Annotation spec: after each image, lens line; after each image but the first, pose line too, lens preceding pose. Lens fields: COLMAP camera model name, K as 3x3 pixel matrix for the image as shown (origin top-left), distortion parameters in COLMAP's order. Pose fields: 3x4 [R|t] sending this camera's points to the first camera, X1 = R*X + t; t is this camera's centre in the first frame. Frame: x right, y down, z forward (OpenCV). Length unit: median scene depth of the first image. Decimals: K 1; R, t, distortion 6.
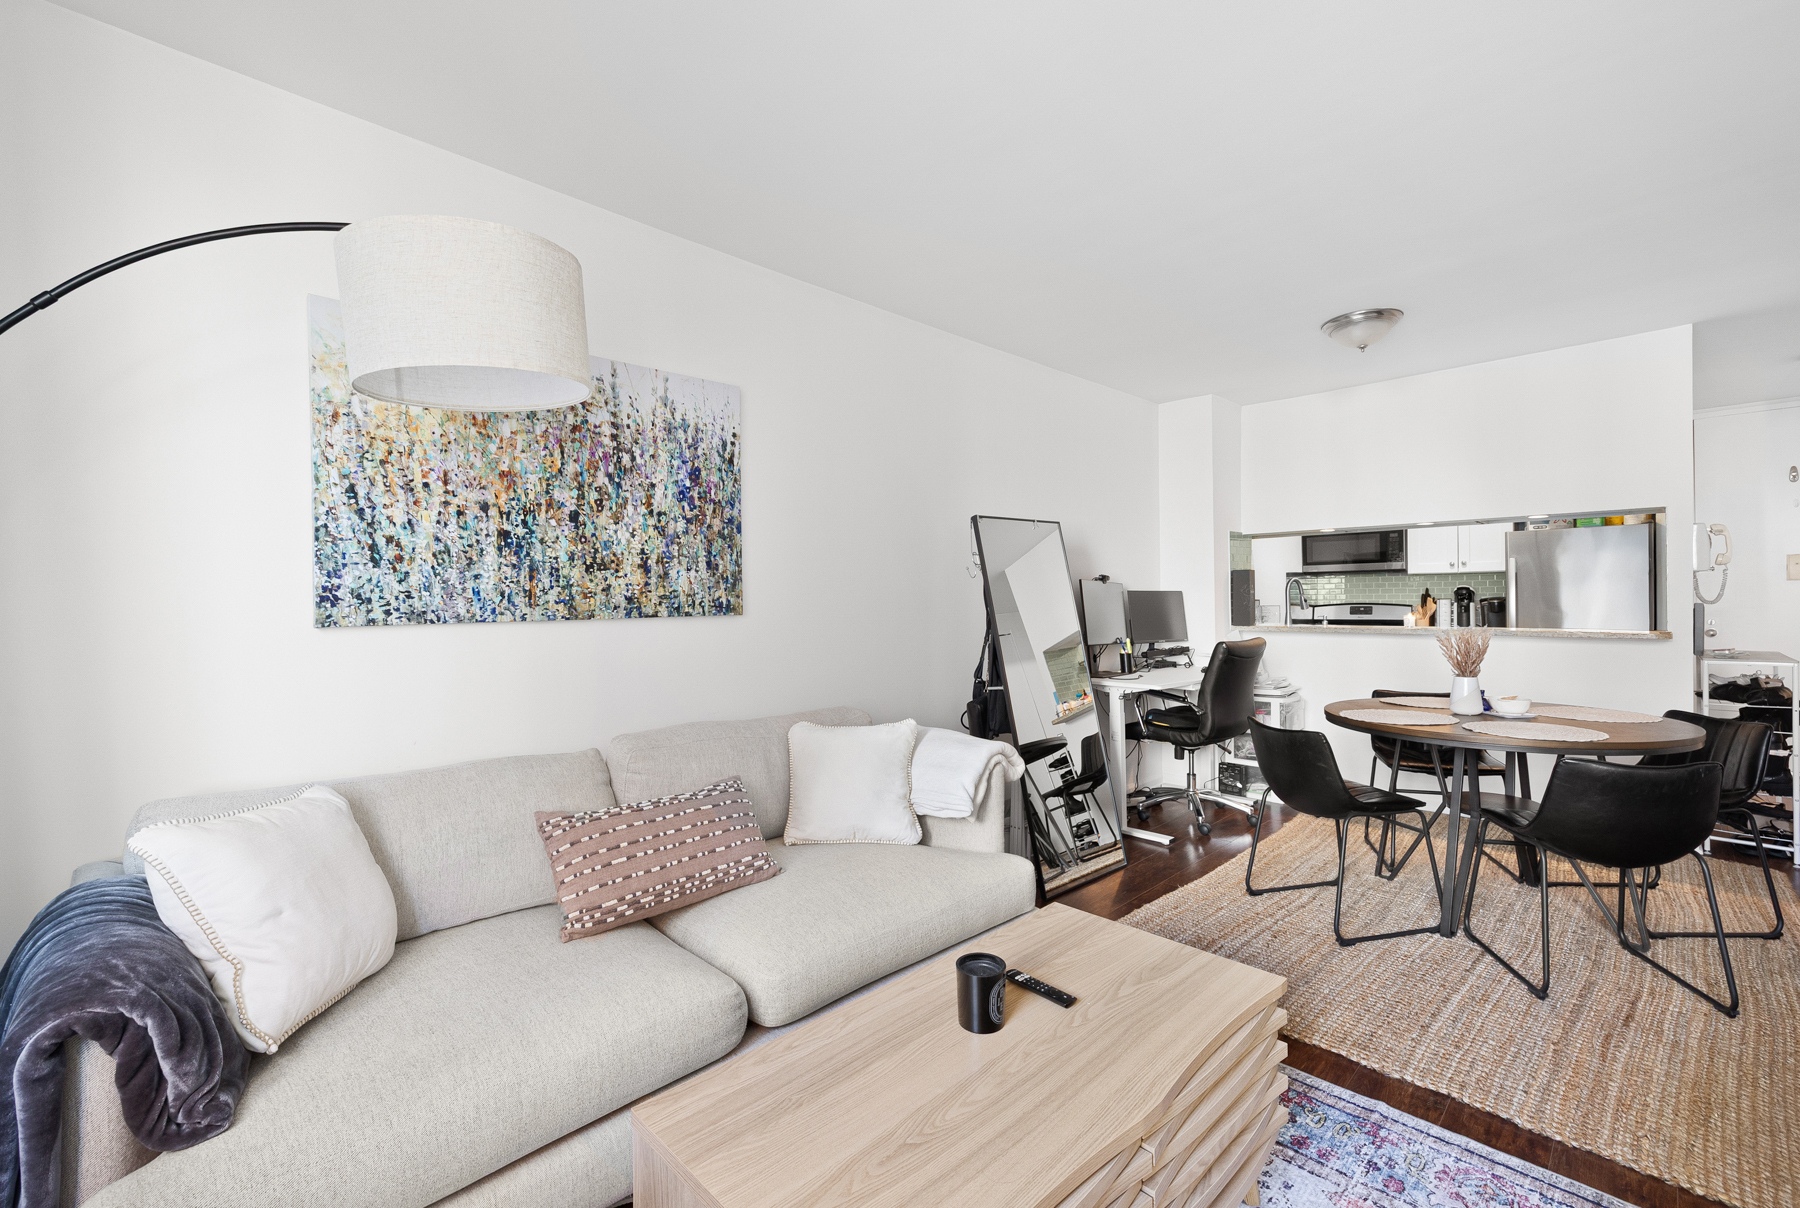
lens RADIAL K [[780.3, 0, 921.4], [0, 780.3, 585.1], [0, 0, 1]] dist [0.001782, 0.000362]
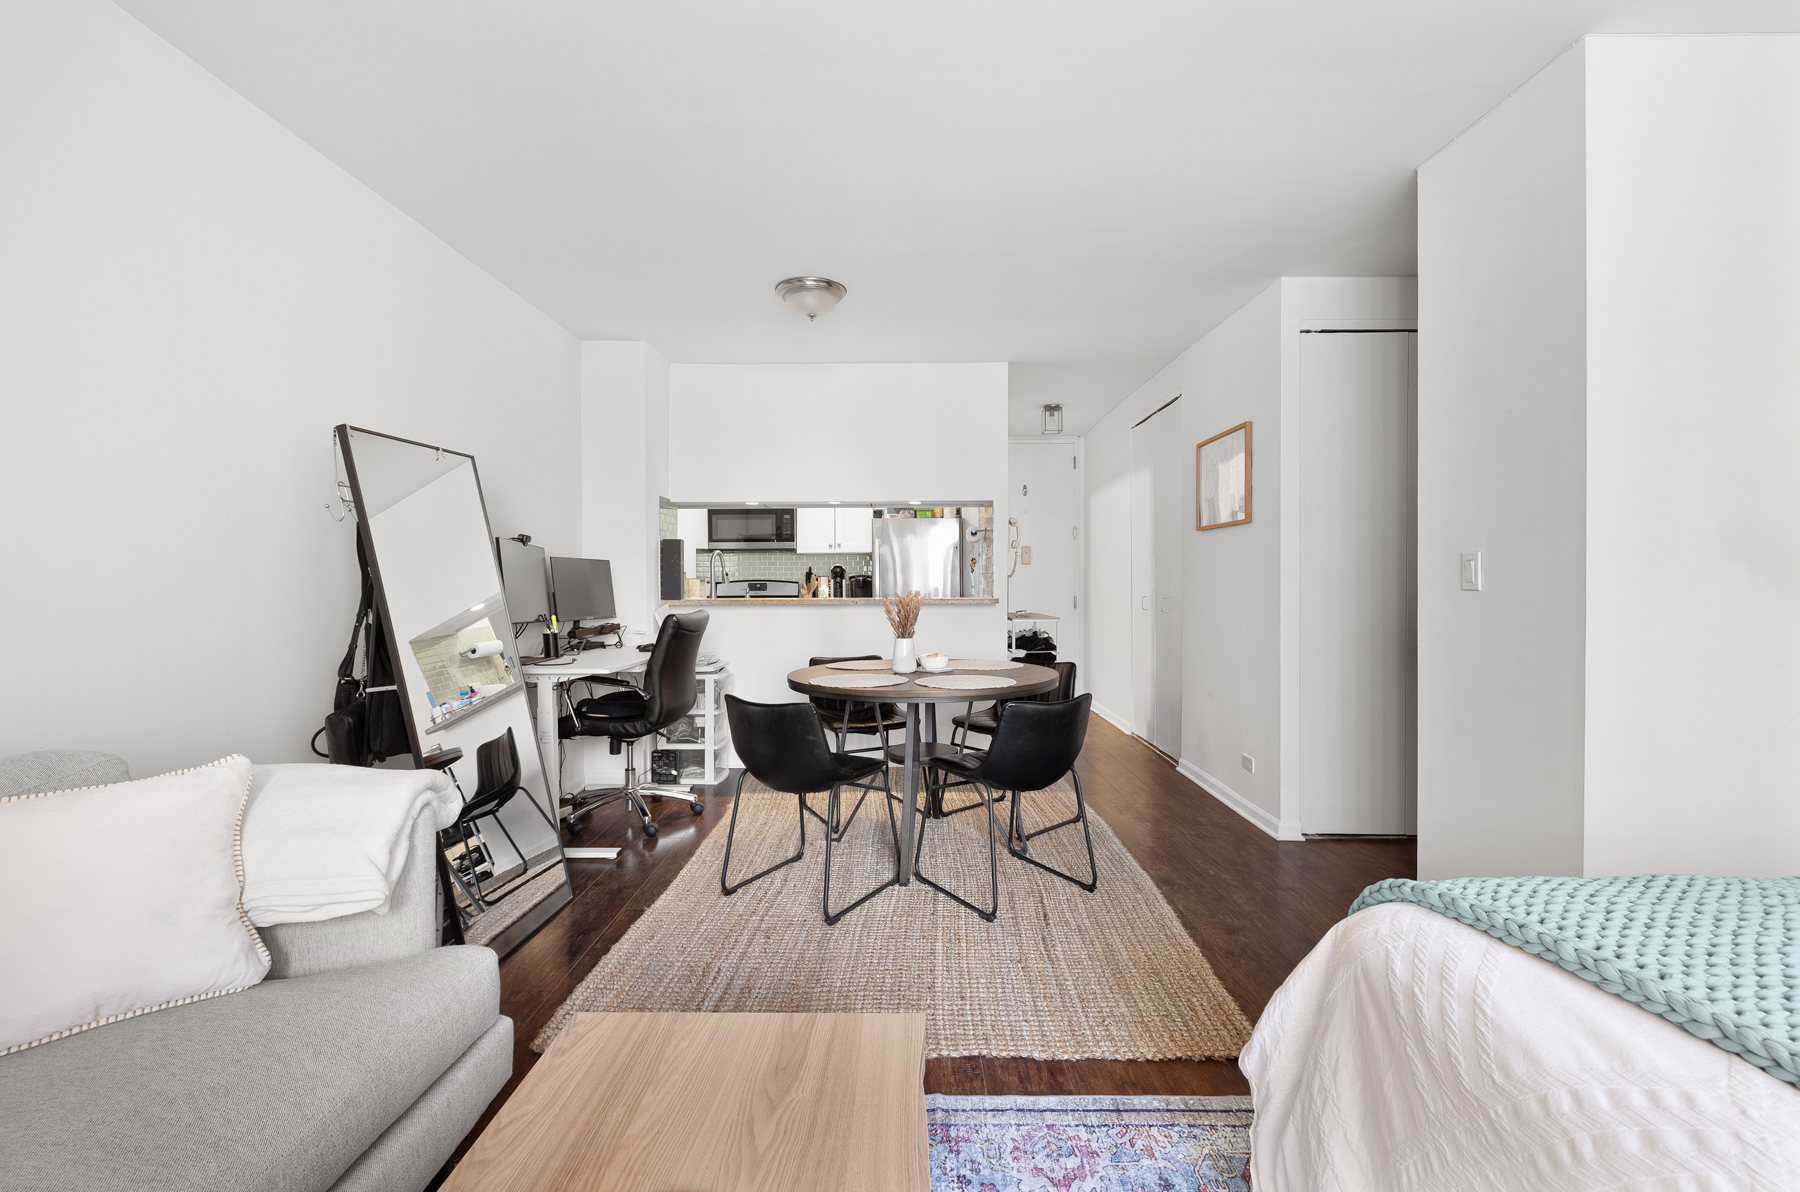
lens RADIAL K [[772.4, 0, 899.4], [0, 772.4, 583.9], [0, 0, 1]] dist [0.001596, 0.000431]
pose [[0.719482, 0.003535, 0.694502, -0.039126], [-0.013678, 0.999865, 0.009080, 0.026997], [-0.694376, -0.016032, 0.719434, 0.196274]]
